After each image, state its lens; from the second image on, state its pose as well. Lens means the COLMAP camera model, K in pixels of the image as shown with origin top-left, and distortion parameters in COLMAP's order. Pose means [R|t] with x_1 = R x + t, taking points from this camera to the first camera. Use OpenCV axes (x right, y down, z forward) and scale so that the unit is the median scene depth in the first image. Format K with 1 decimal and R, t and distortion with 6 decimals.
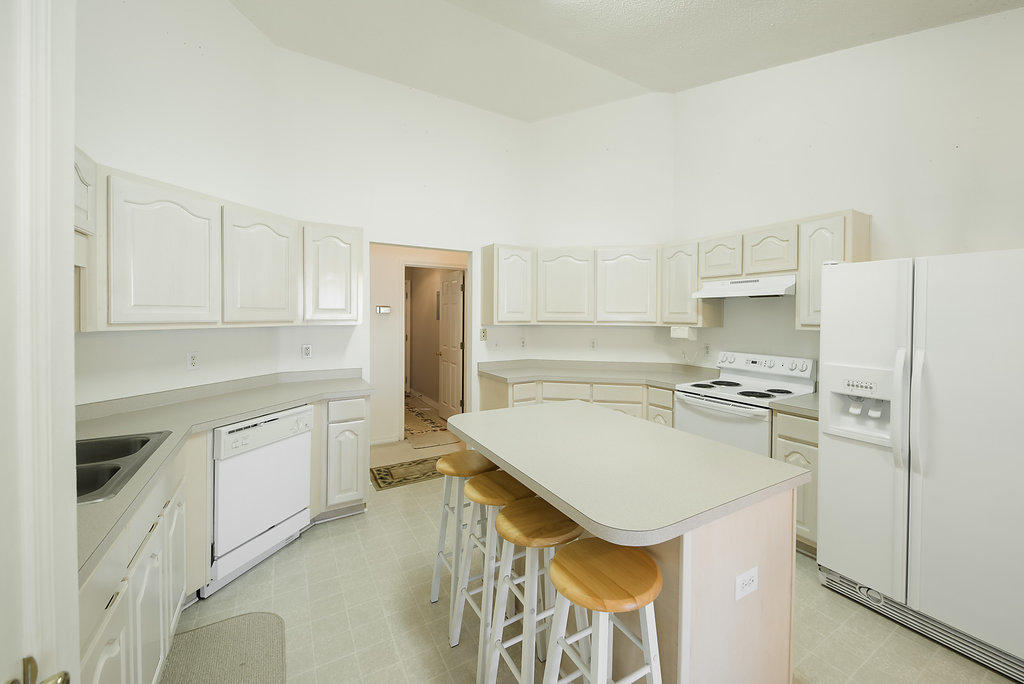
lens RADIAL K [[409.8, 0, 553.0], [0, 409.8, 320.8], [0, 0, 1]] dist [0.001605, 0.000142]
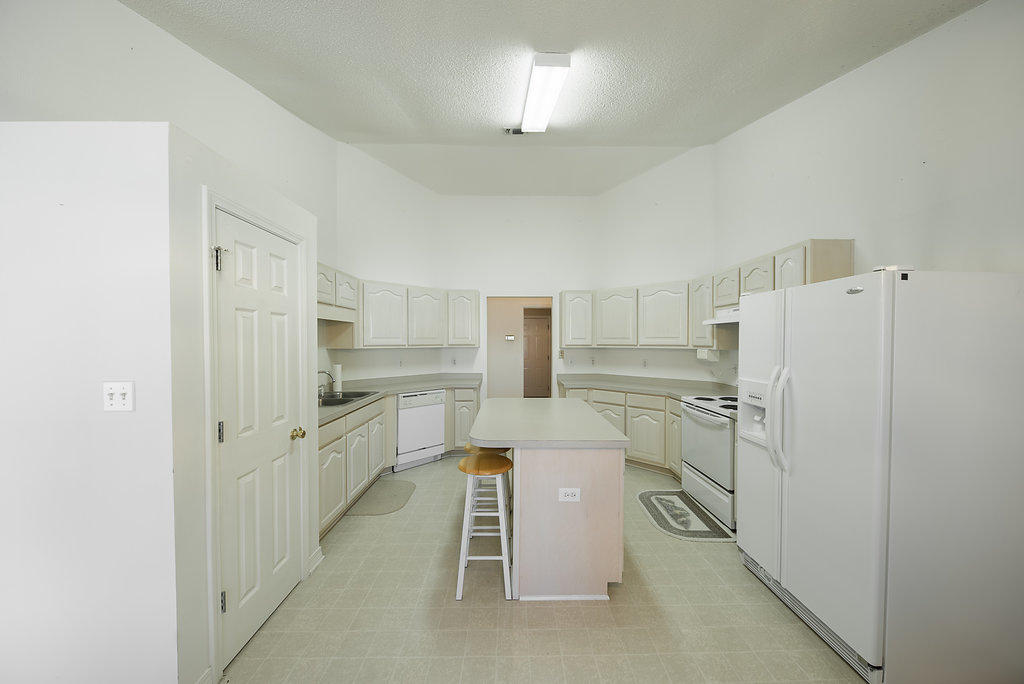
lens RADIAL K [[353.5, 0, 512.1], [0, 353.5, 345.8], [0, 0, 1]] dist [-0.000704, -0.000181]
pose [[0.842996, 0.000284, -0.537919, 0.435794], [-0.001138, 0.999999, -0.001255, 0.006783], [0.537918, 0.001670, 0.842996, -0.155120]]
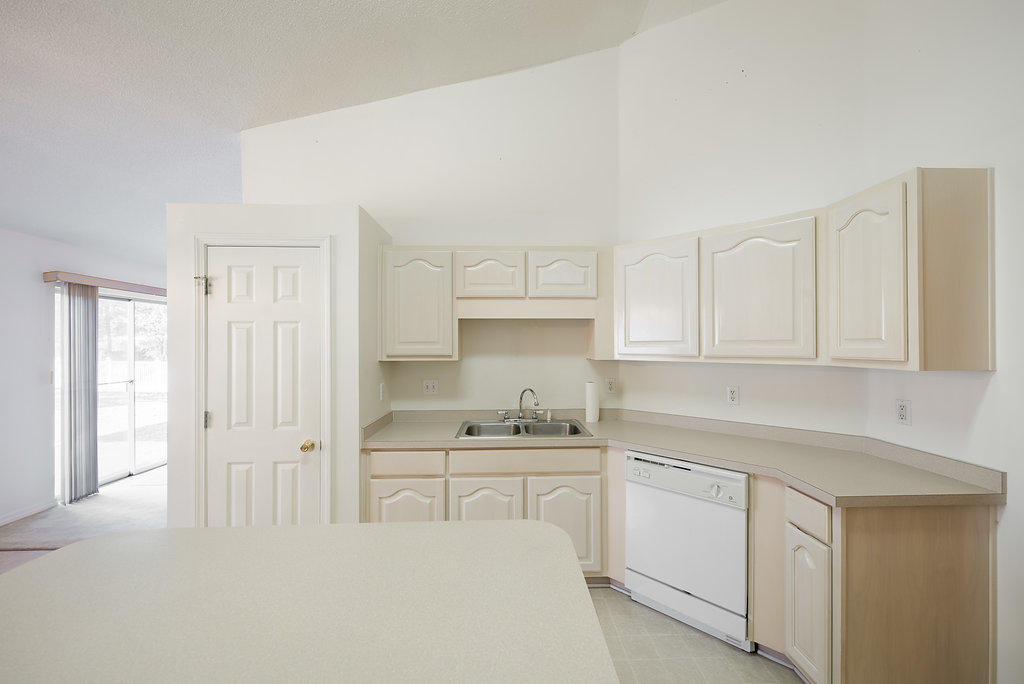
lens RADIAL K [[407.3, 0, 513.8], [0, 407.3, 343.8], [0, 0, 1]] dist [0.010226, 0.000056]
pose [[-0.514413, -0.008744, -0.857498, 0.188362], [-0.014345, 0.999896, -0.001591, -0.013682], [0.857423, 0.011482, -0.514484, 0.832164]]
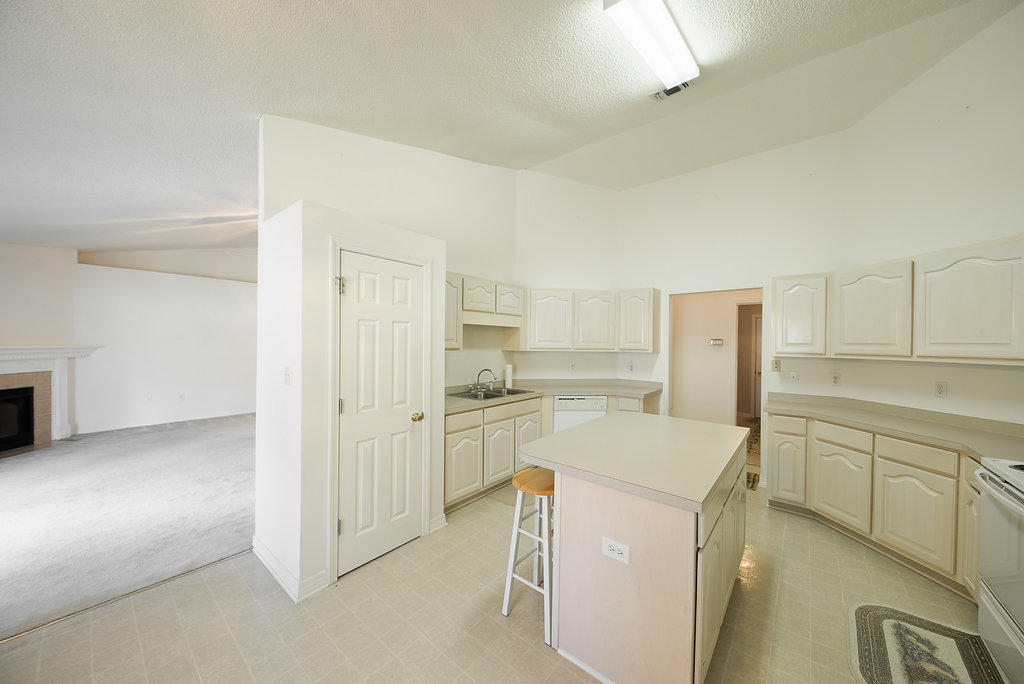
lens RADIAL K [[346.9, 0, 516.1], [0, 346.9, 344.7], [0, 0, 1]] dist [0.001172, -0.004152]
pose [[0.302075, 0.000428, -0.953284, 0.581264], [-0.022843, 0.999716, -0.006790, 0.002014], [0.953011, 0.023827, 0.301999, 0.145696]]
